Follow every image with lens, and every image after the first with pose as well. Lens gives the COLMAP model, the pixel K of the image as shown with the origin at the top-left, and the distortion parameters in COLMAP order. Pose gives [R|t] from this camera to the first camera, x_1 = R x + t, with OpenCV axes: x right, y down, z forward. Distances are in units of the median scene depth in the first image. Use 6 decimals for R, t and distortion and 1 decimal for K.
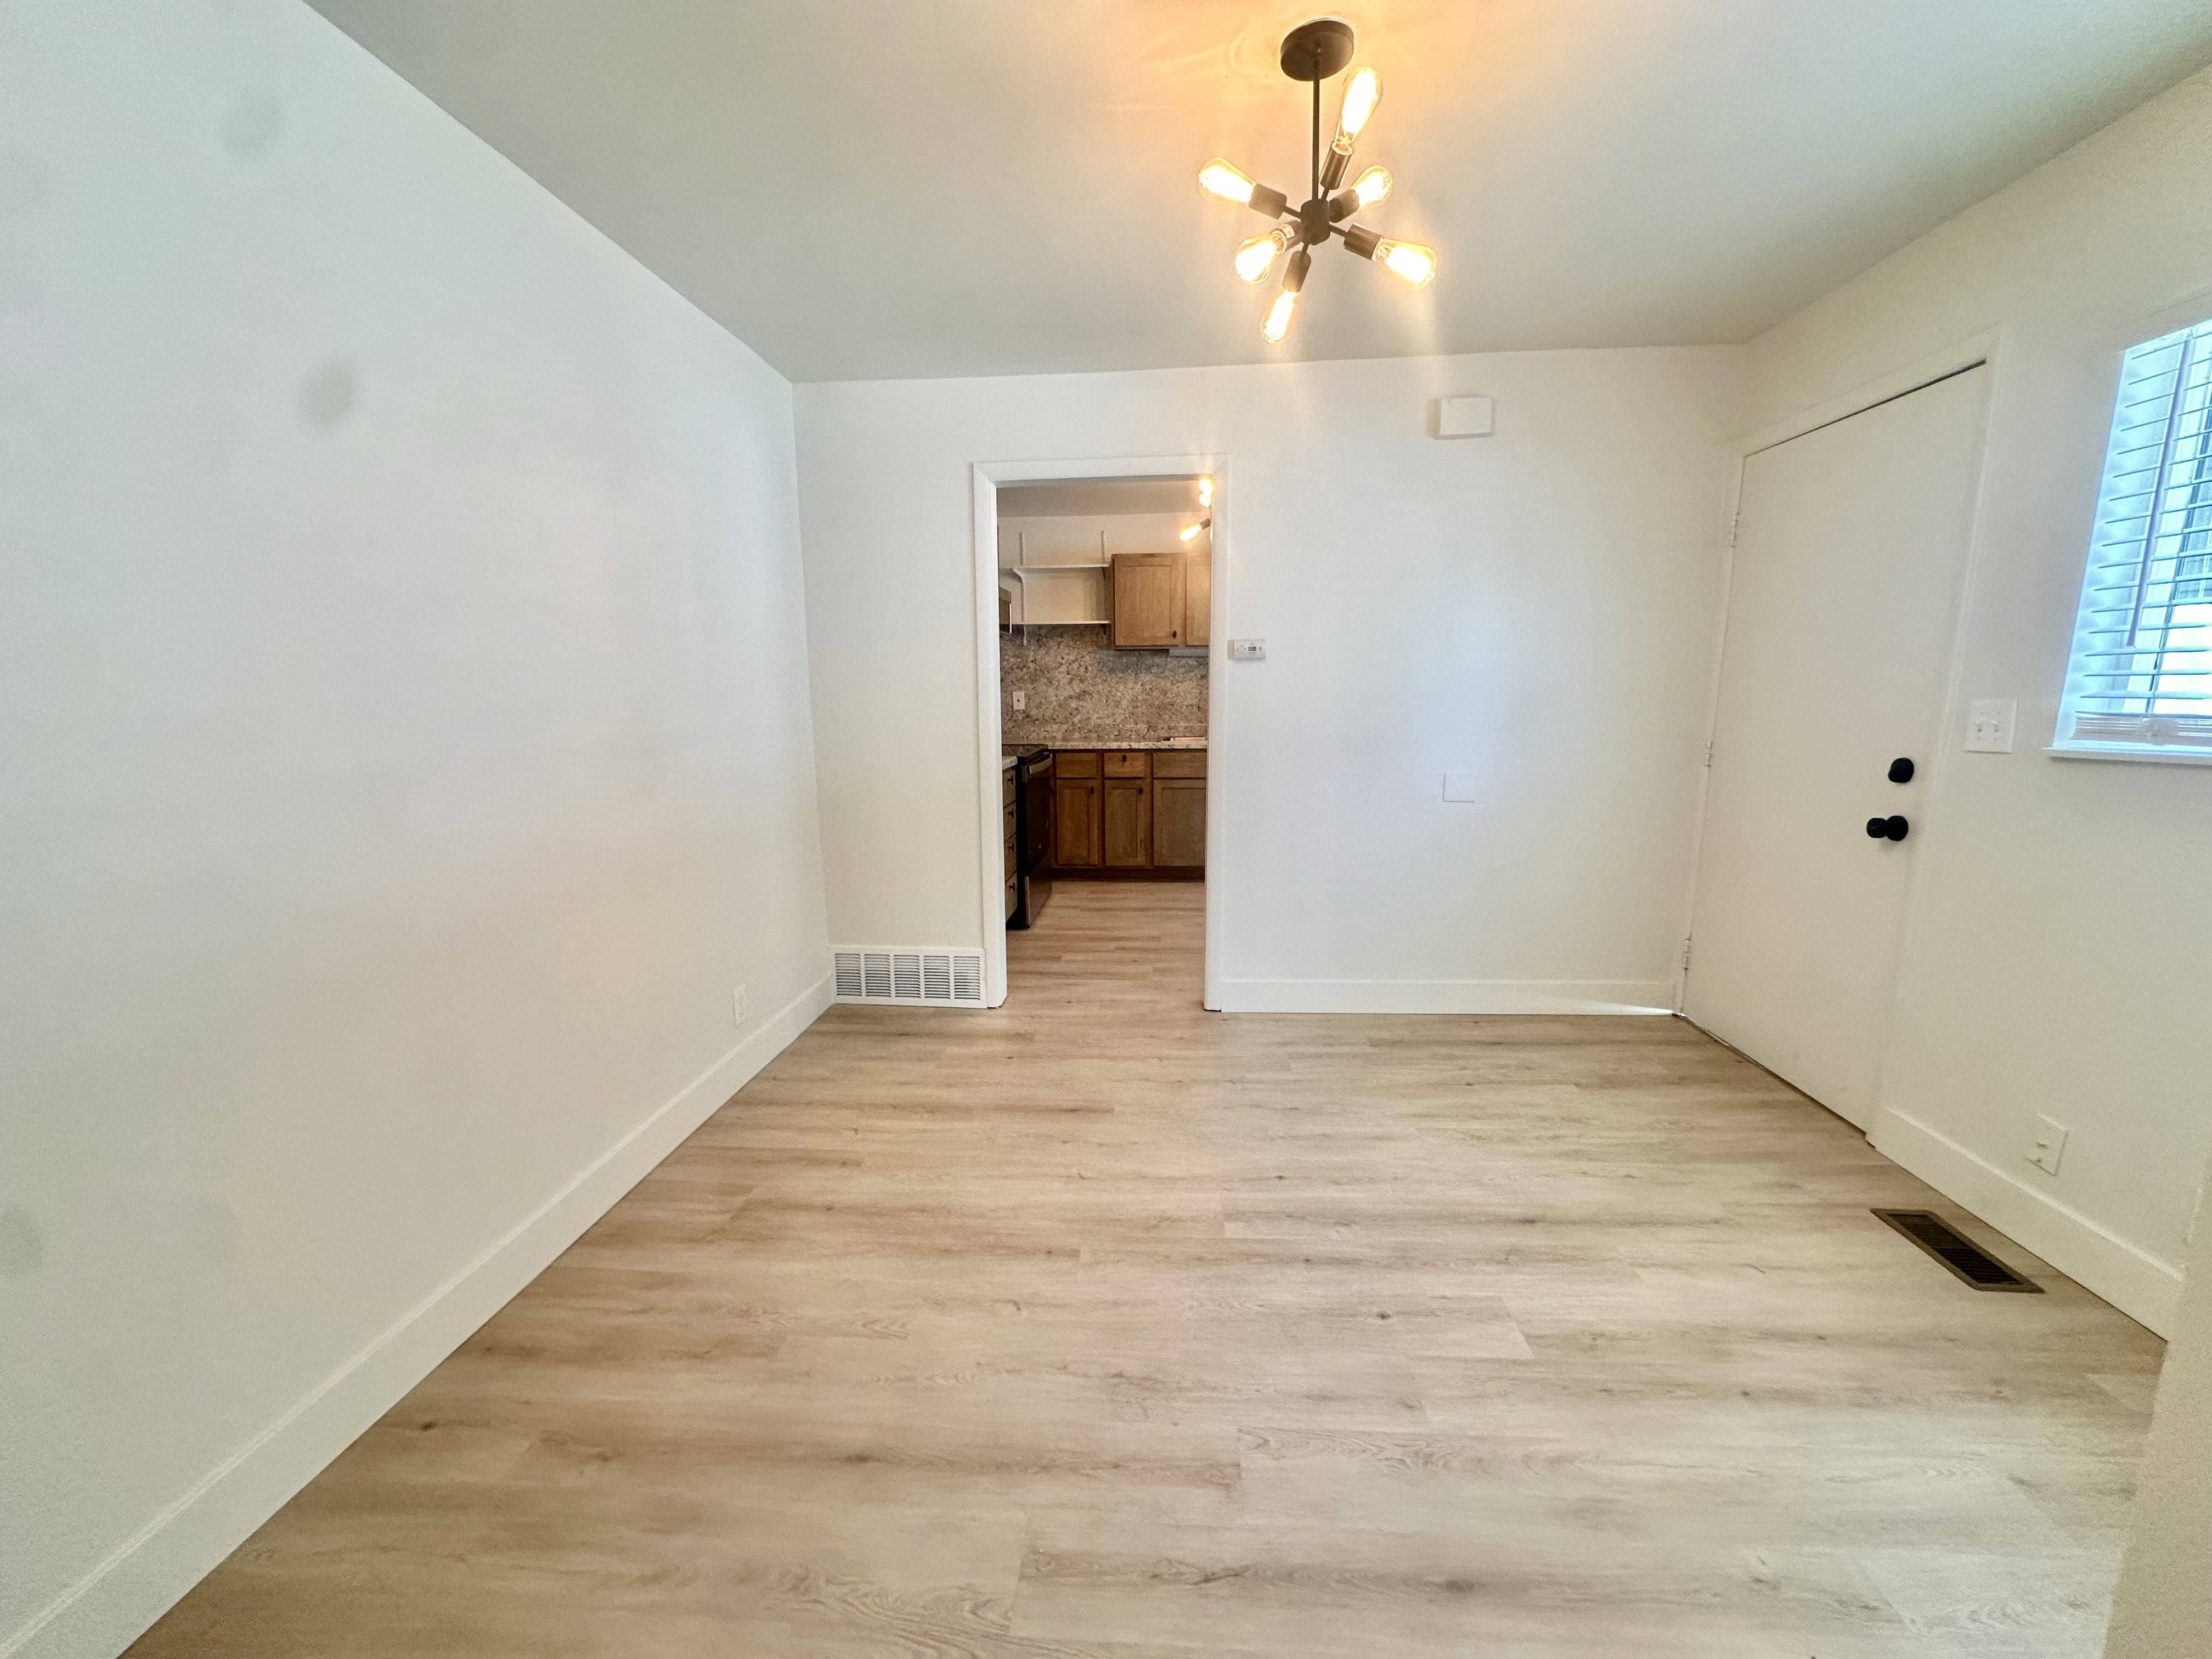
lens RADIAL K [[890.6, 0, 1105.8], [0, 890.6, 831.5], [0, 0, 1]] dist [0.001414, 0.000176]
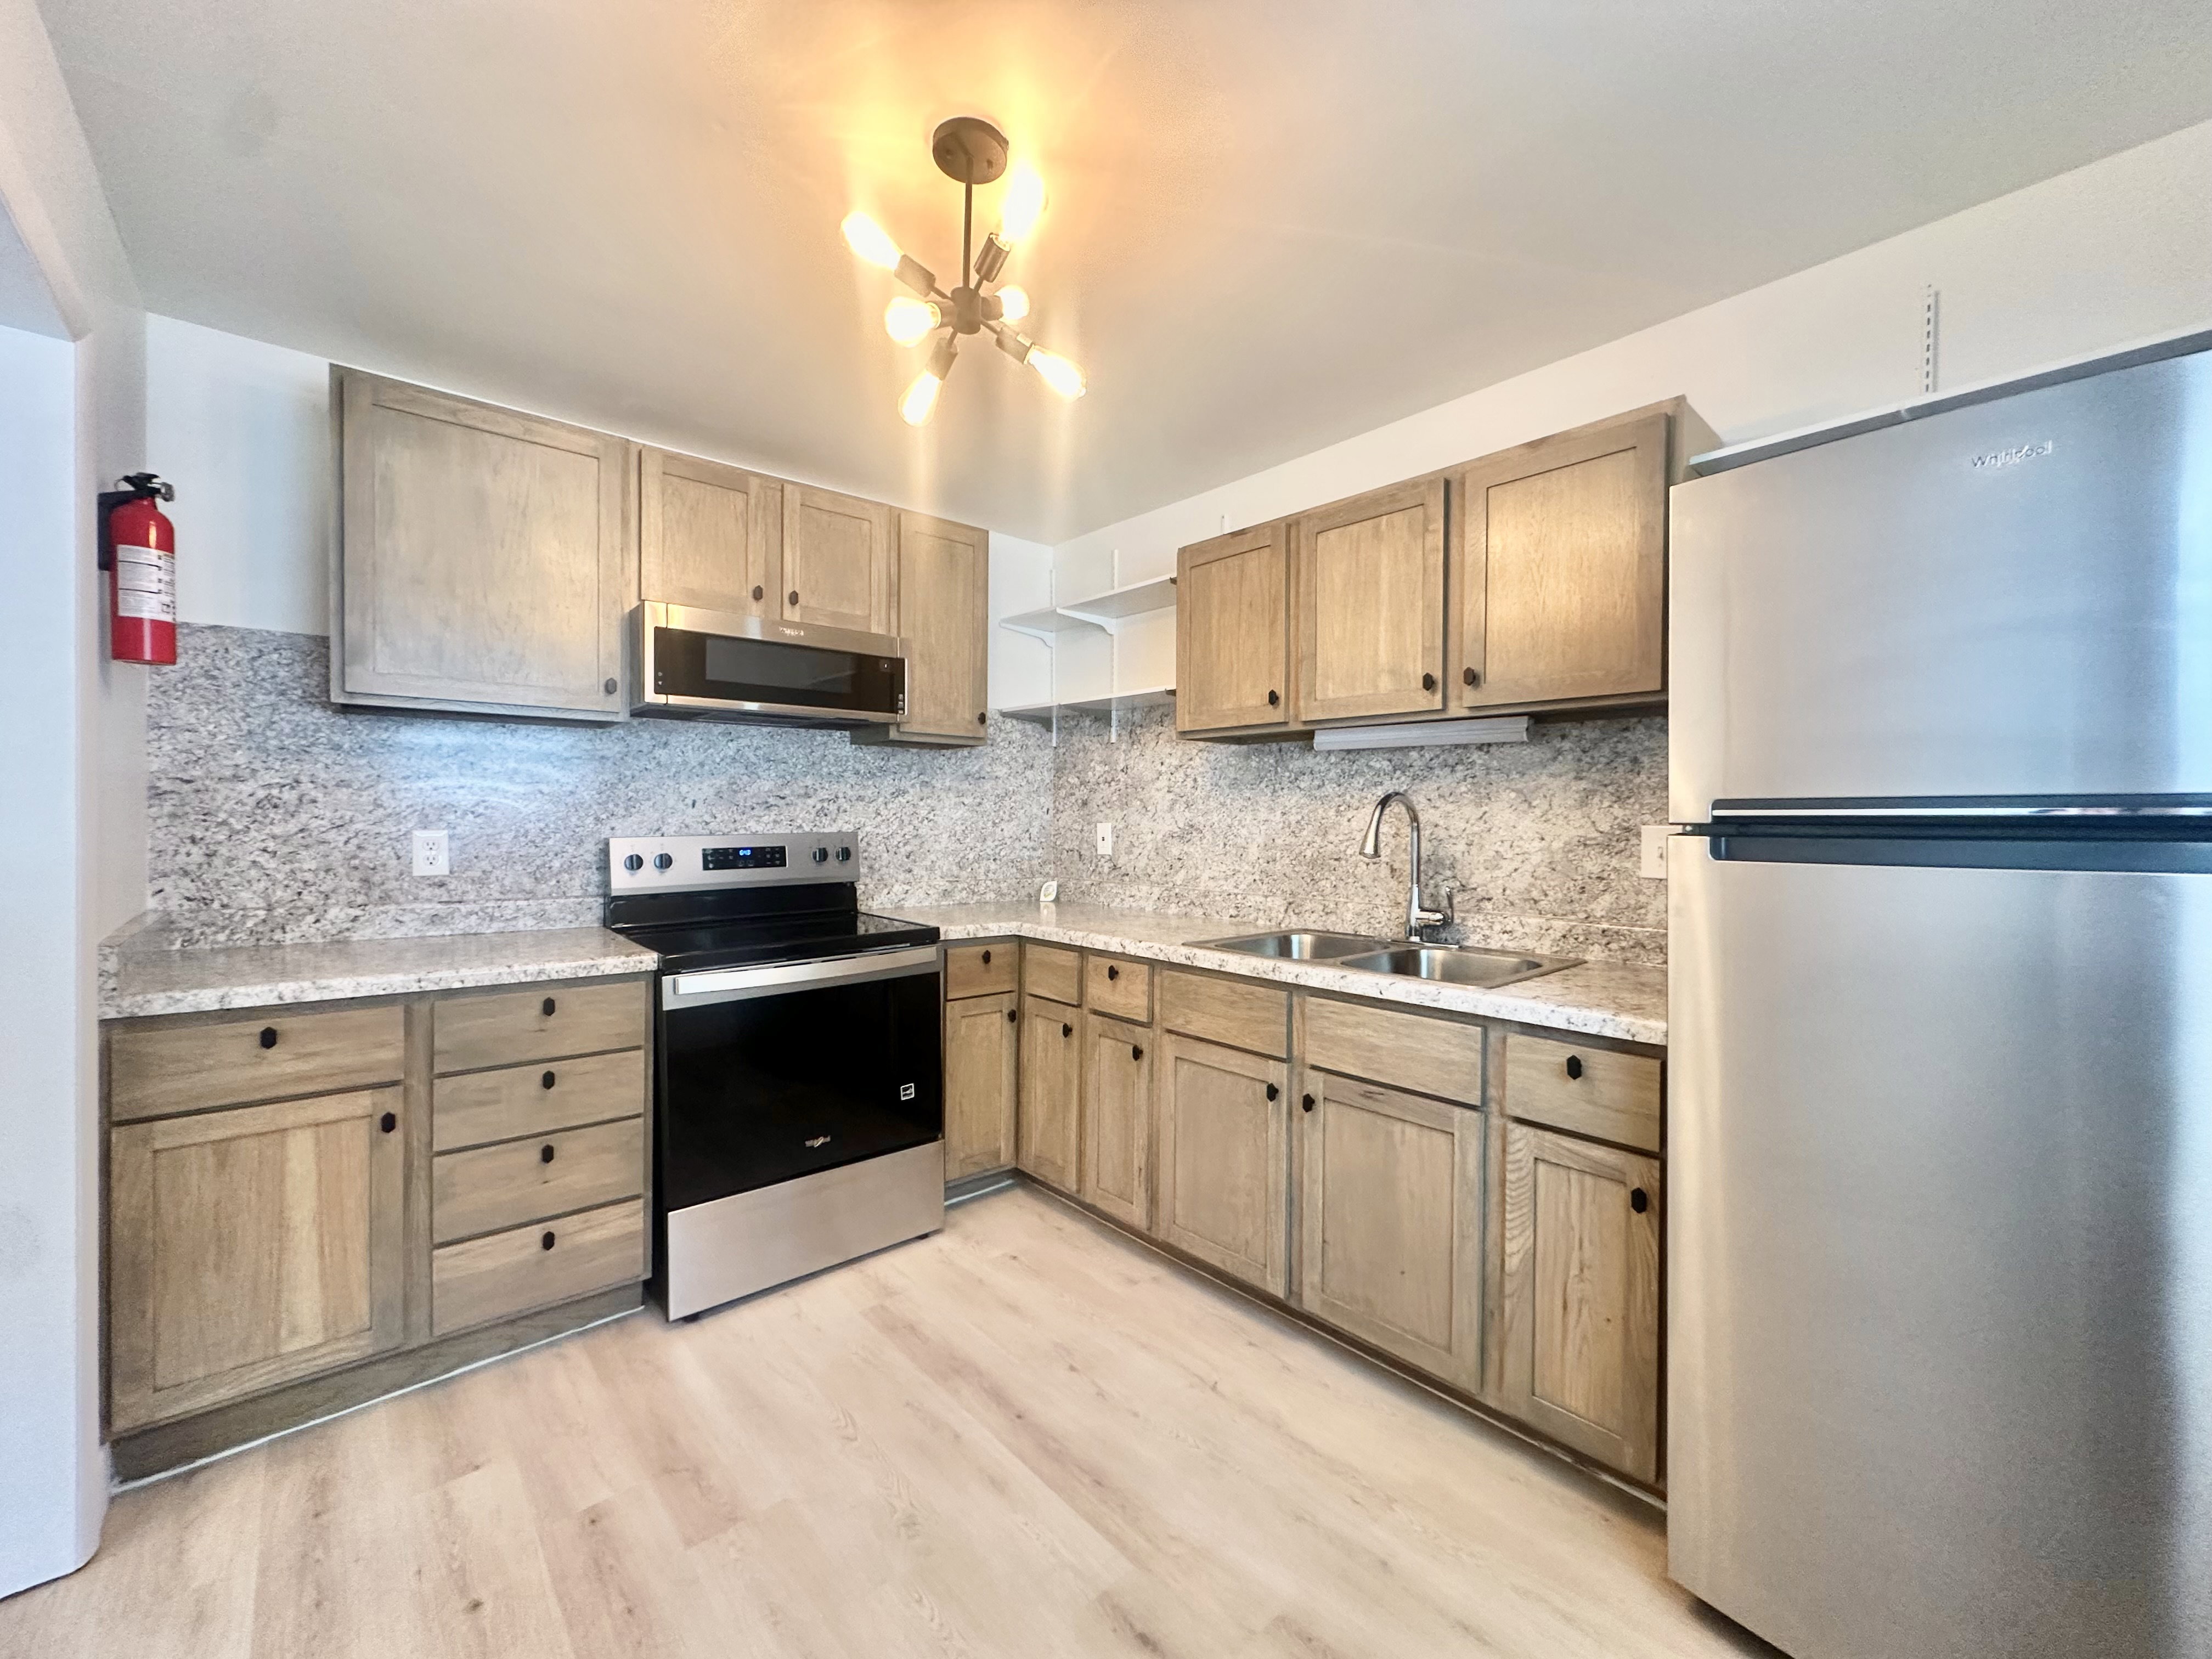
lens RADIAL K [[890.6, 0, 1104.4], [0, 890.6, 827.6], [0, 0, 1]] dist [0.001414, 0.000176]
pose [[0.711615, 0.022650, -0.702204, 0.321112], [-0.127915, 0.986952, -0.097795, -0.106324], [0.690826, 0.159415, 0.705227, 0.645627]]
